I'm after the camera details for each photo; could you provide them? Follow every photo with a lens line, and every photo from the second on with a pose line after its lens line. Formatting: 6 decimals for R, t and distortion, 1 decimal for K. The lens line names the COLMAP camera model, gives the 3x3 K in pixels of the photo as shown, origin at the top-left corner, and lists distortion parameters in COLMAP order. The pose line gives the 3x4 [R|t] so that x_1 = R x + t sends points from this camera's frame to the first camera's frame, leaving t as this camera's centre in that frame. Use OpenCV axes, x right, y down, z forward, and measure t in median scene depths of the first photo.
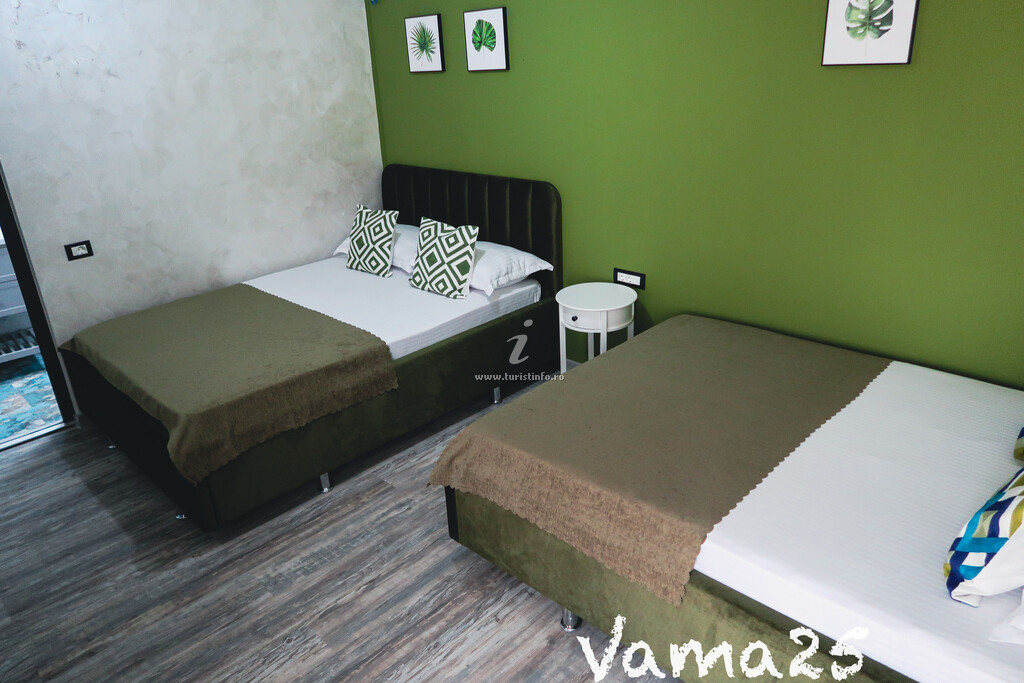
lens RADIAL K [[702.7, 0, 503.3], [0, 702.7, 338.1], [0, 0, 1]] dist [-0.023465, 0.010184]
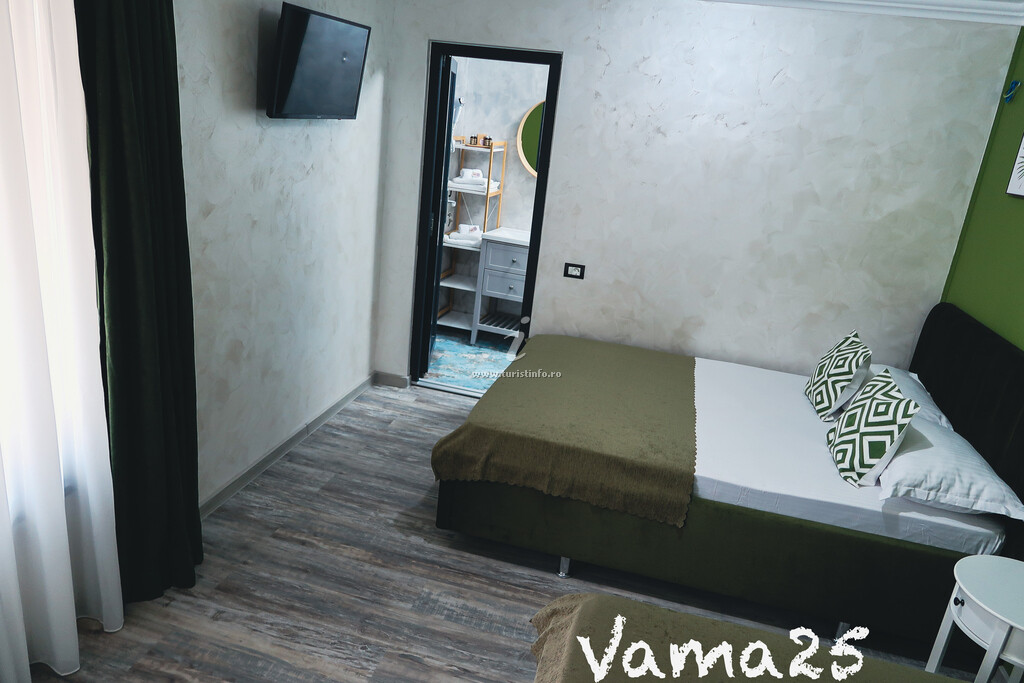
lens RADIAL K [[702.7, 0, 510.1], [0, 702.7, 338.7], [0, 0, 1]] dist [-0.023465, 0.010184]
pose [[0.494209, 0.361022, -0.790835, 0.290536], [-0.449230, 0.884878, 0.123221, -0.123498], [0.744278, 0.294370, 0.599497, 0.269641]]
